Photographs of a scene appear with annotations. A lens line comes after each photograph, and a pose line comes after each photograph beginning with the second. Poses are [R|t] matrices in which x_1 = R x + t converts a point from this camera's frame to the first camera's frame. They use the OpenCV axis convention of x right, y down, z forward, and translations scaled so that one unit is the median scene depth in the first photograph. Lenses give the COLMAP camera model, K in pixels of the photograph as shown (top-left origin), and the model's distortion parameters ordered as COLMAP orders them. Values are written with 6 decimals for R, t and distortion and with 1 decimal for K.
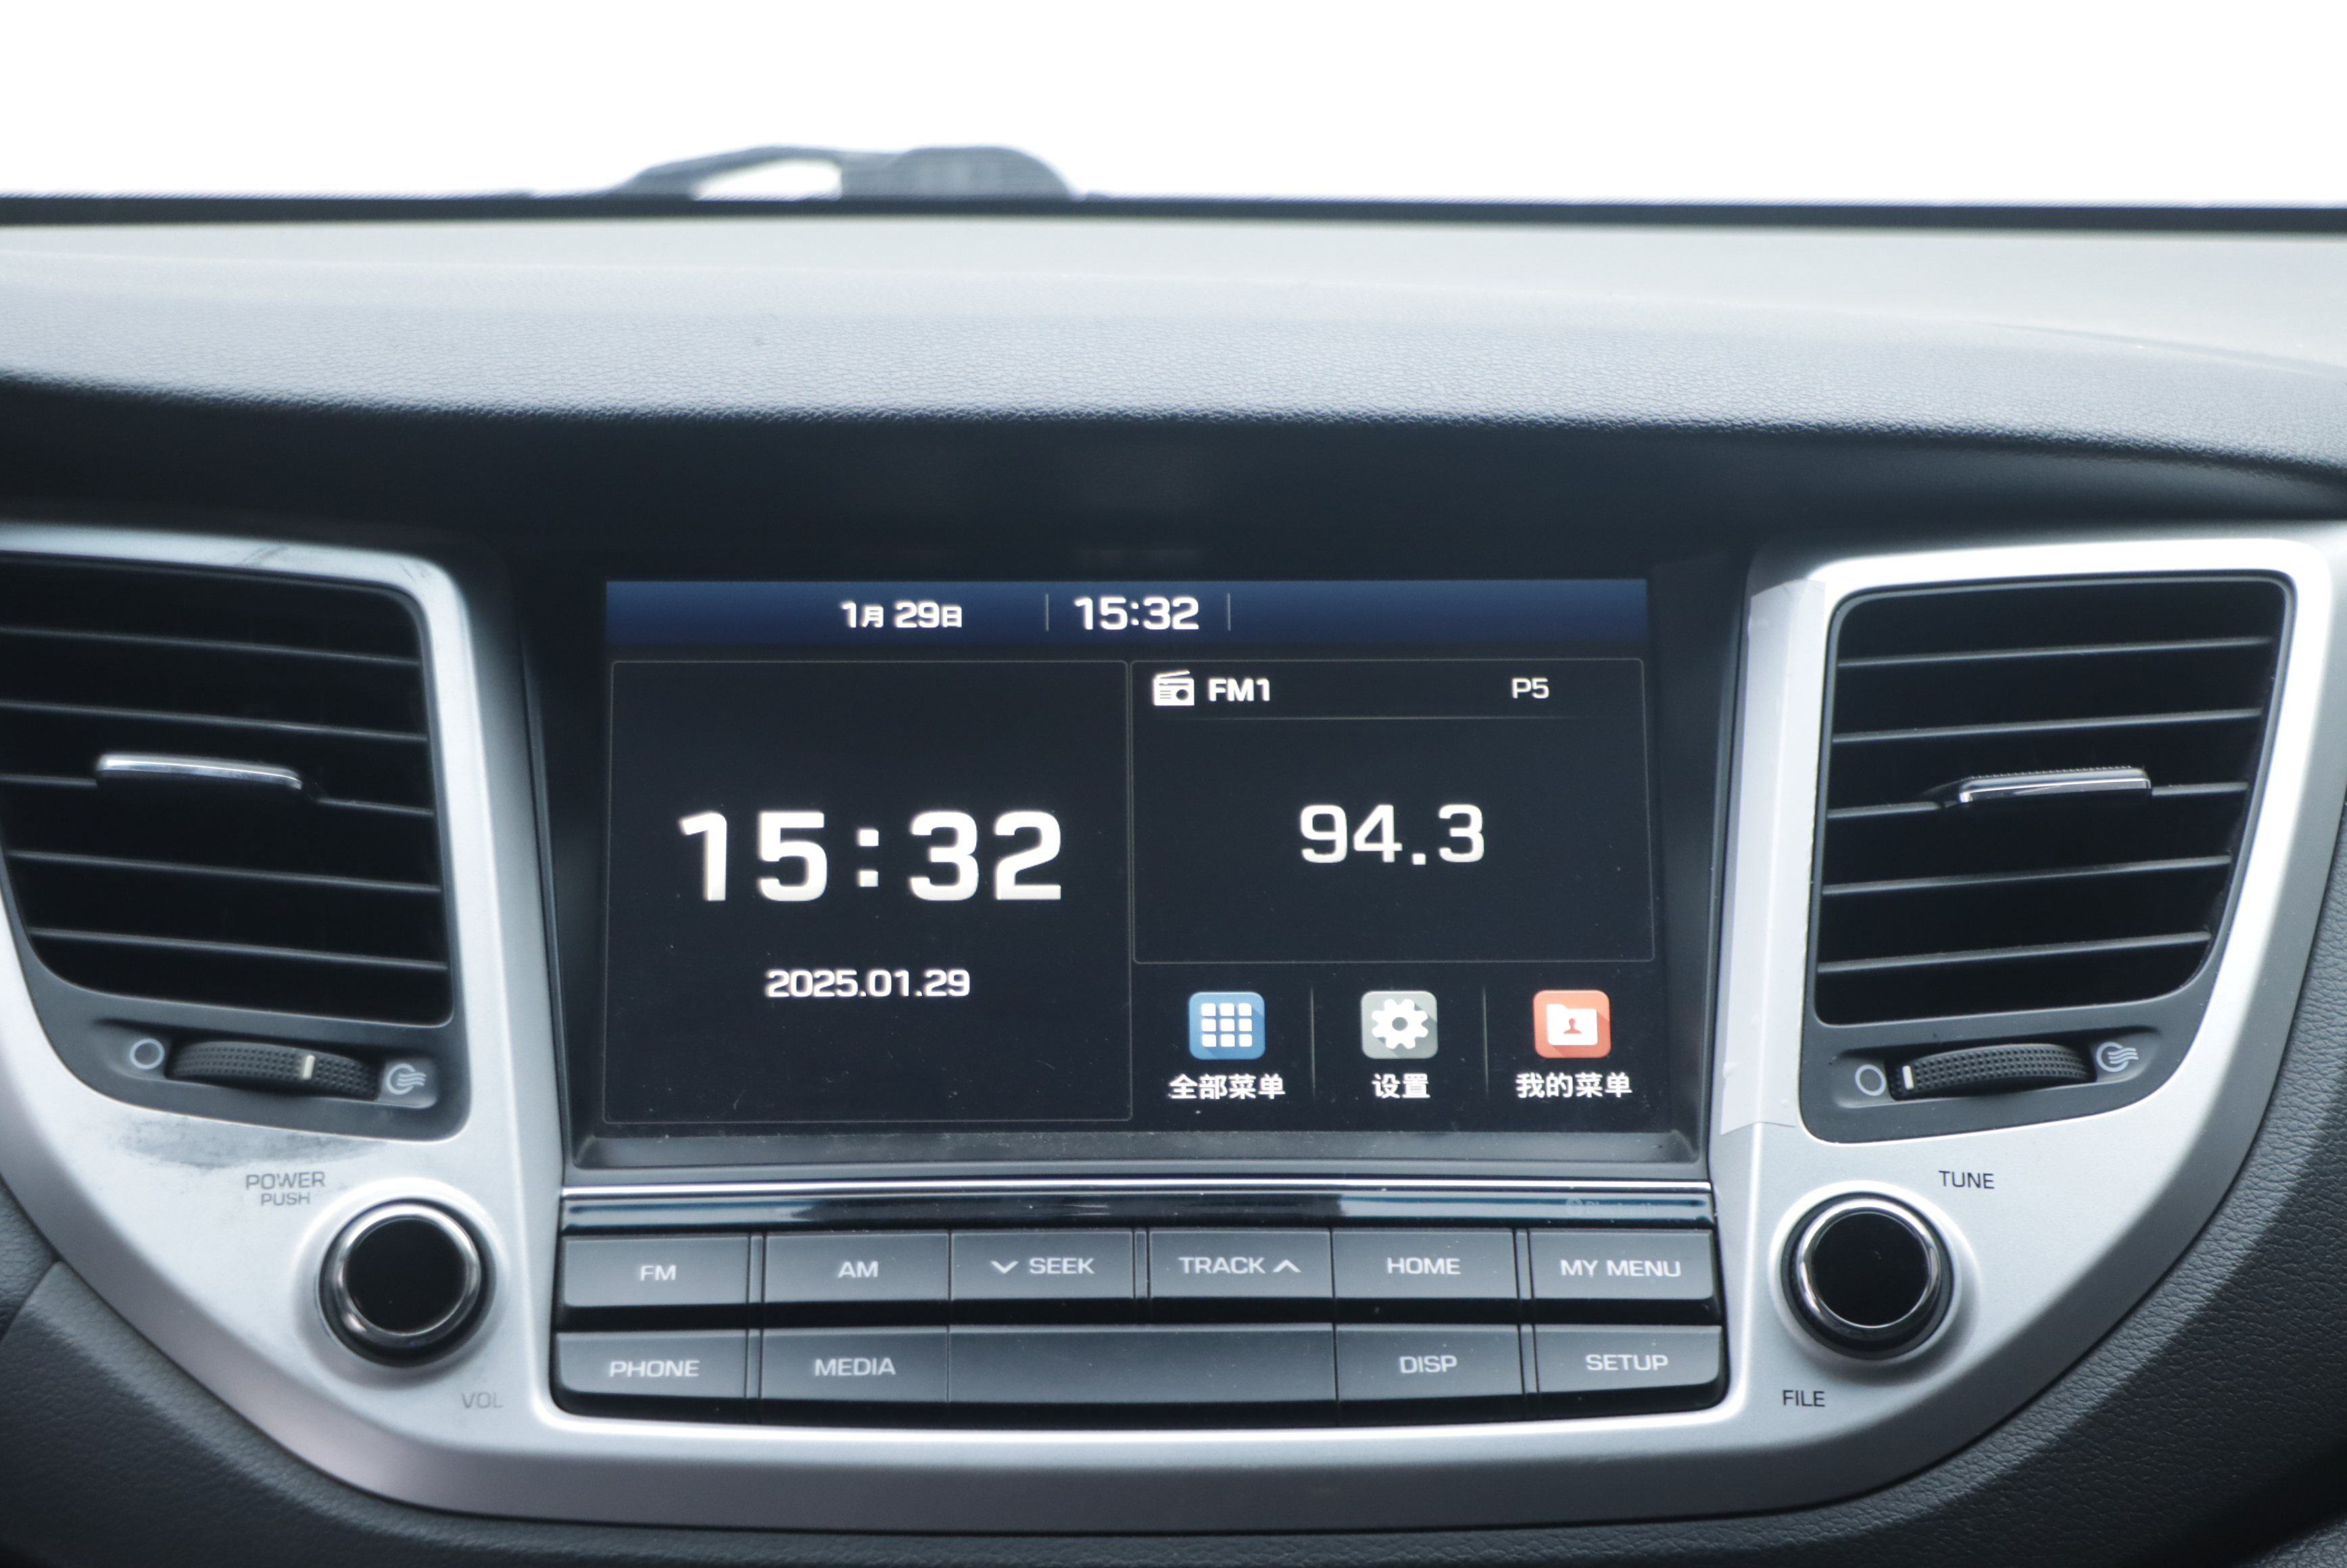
lens RADIAL K [[6284.1, 0, 1173.5], [0, 6284.1, 784.0], [0, 0, 1]] dist [0.277653, -0.590217]
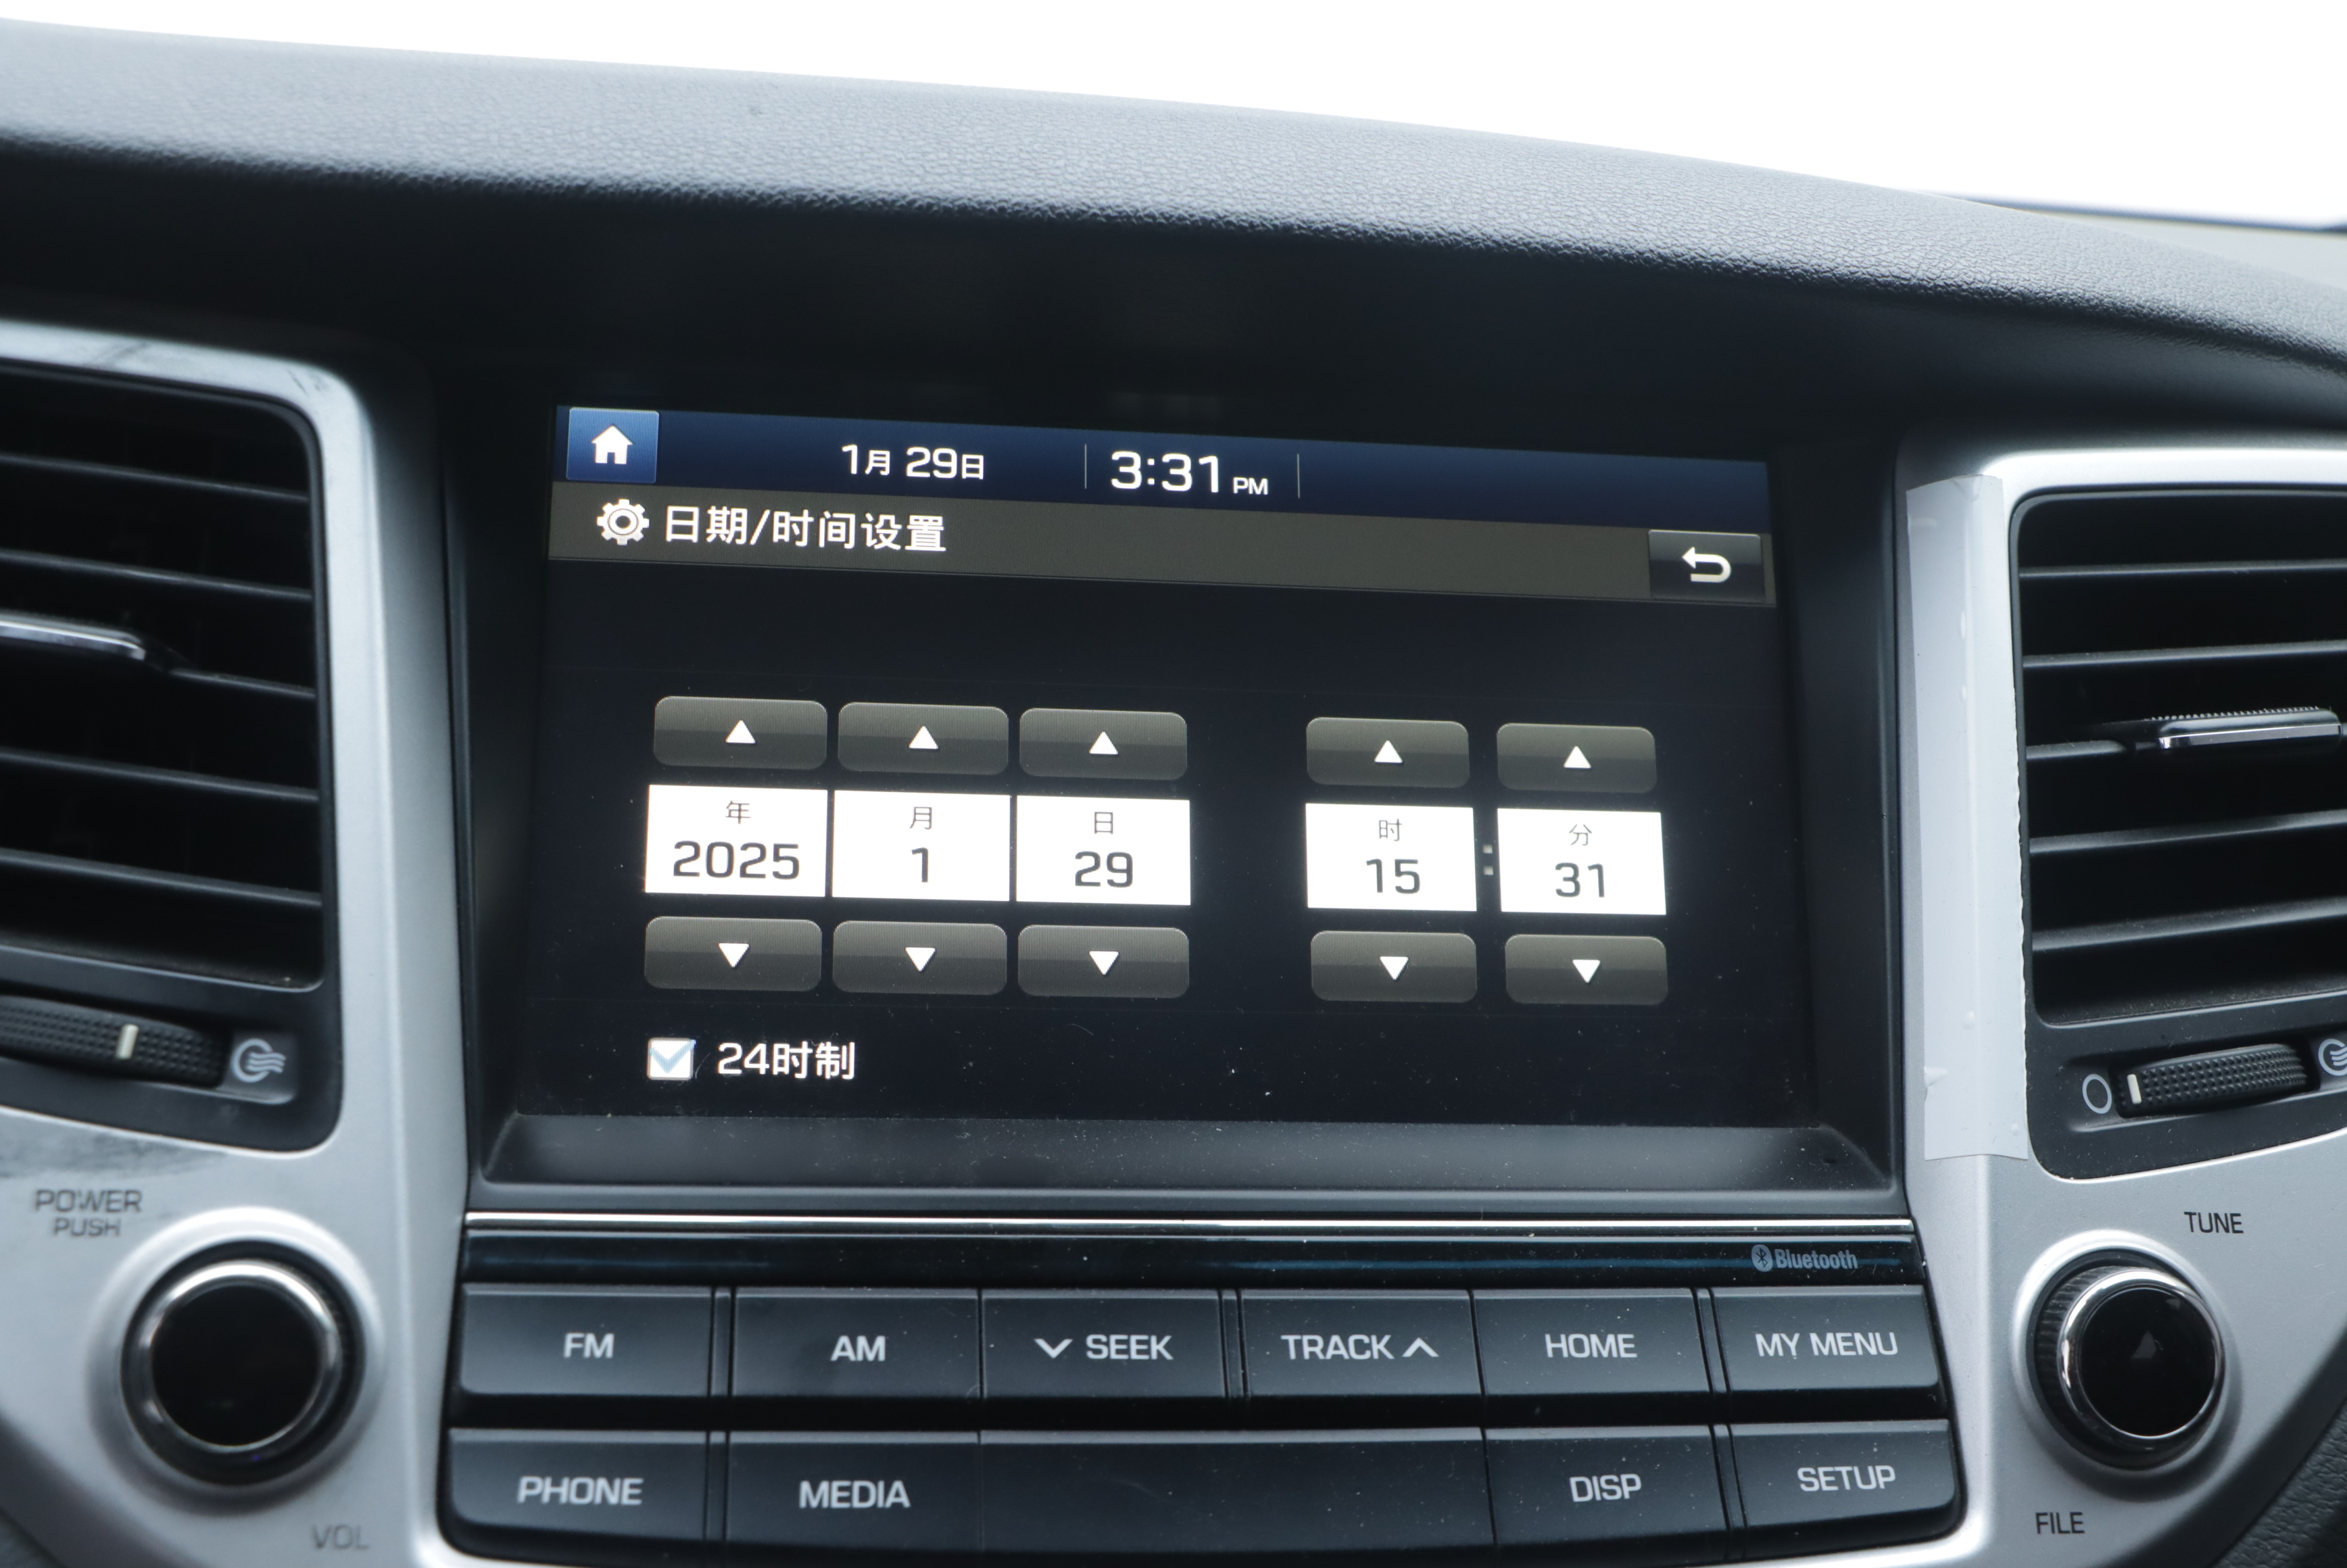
lens RADIAL K [[2693.3, 0, 1169.1], [0, 2693.3, 799.5], [0, 0, 1]] dist [-0.119425, 0.224248]
pose [[0.993629, 0.034003, 0.107447, -0.048944], [-0.044933, 0.993871, 0.100998, -0.021048], [-0.103355, -0.105182, 0.989067, 0.676288]]
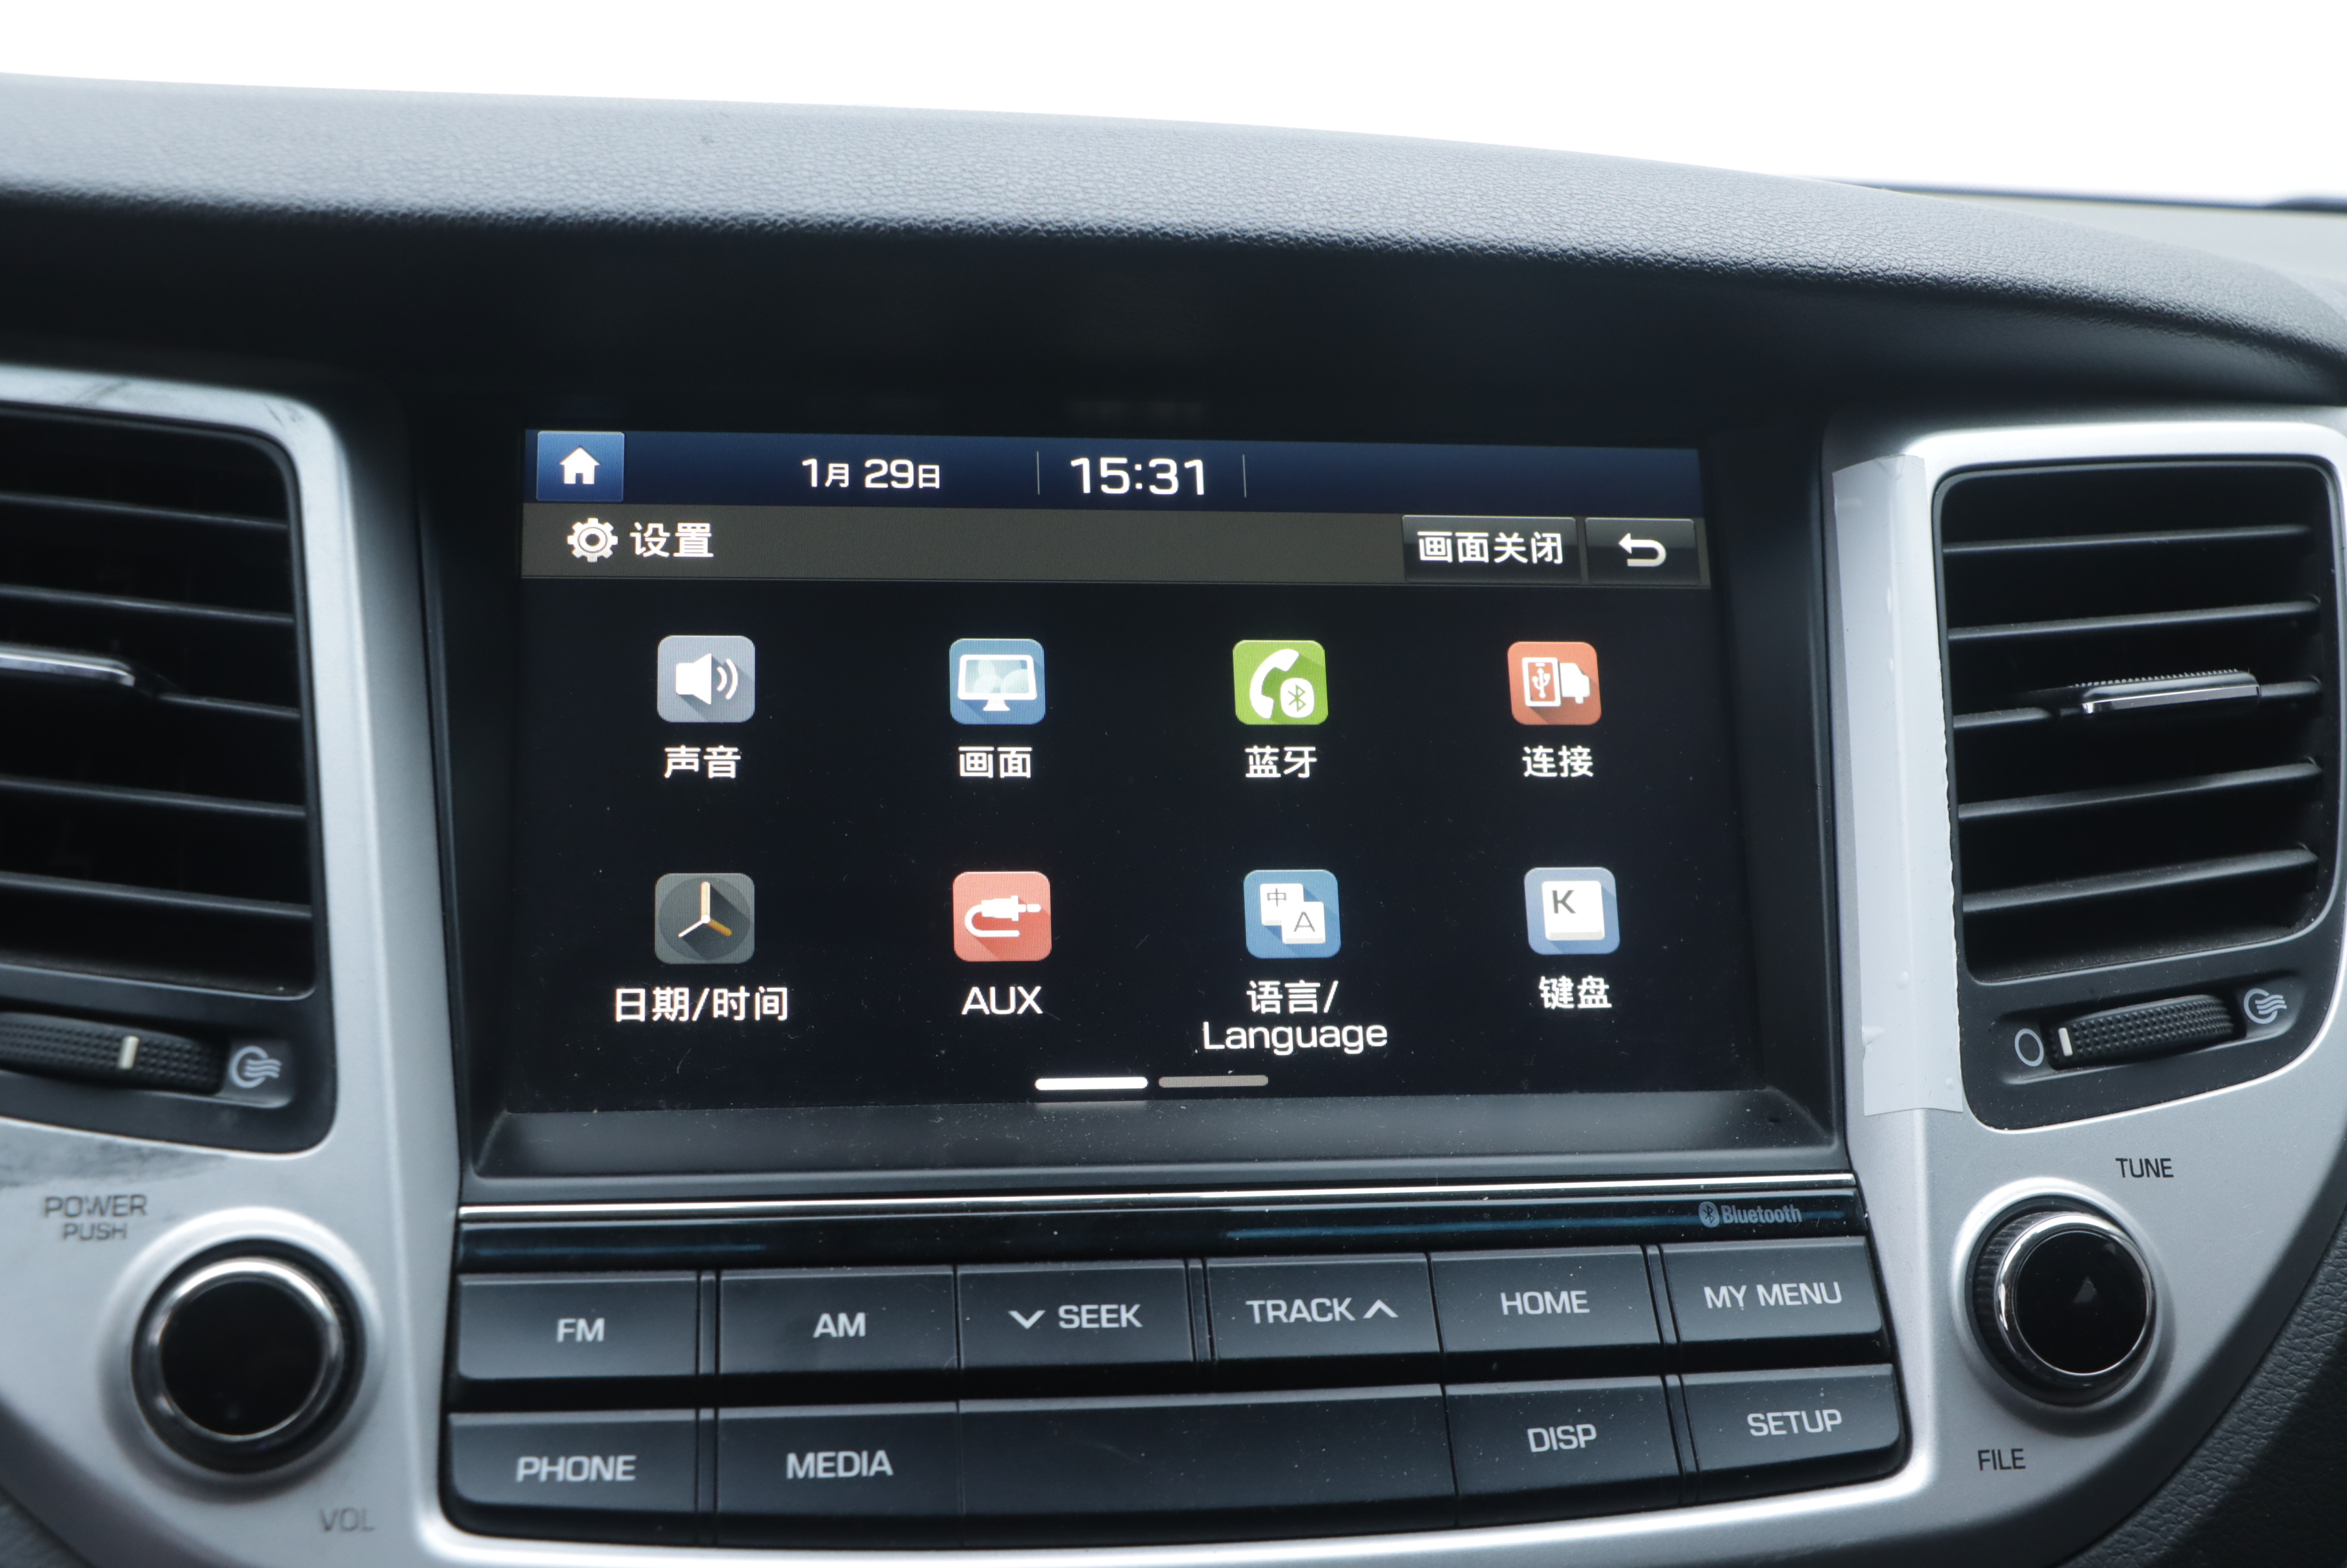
lens RADIAL K [[2693.3, 0, 1169.1], [0, 2693.3, 799.5], [0, 0, 1]] dist [-0.119425, 0.224248]
pose [[0.993842, 0.004025, 0.110731, -0.045717], [-0.014968, 0.995057, 0.098170, -0.020278], [-0.109788, -0.099223, 0.988990, 0.662557]]
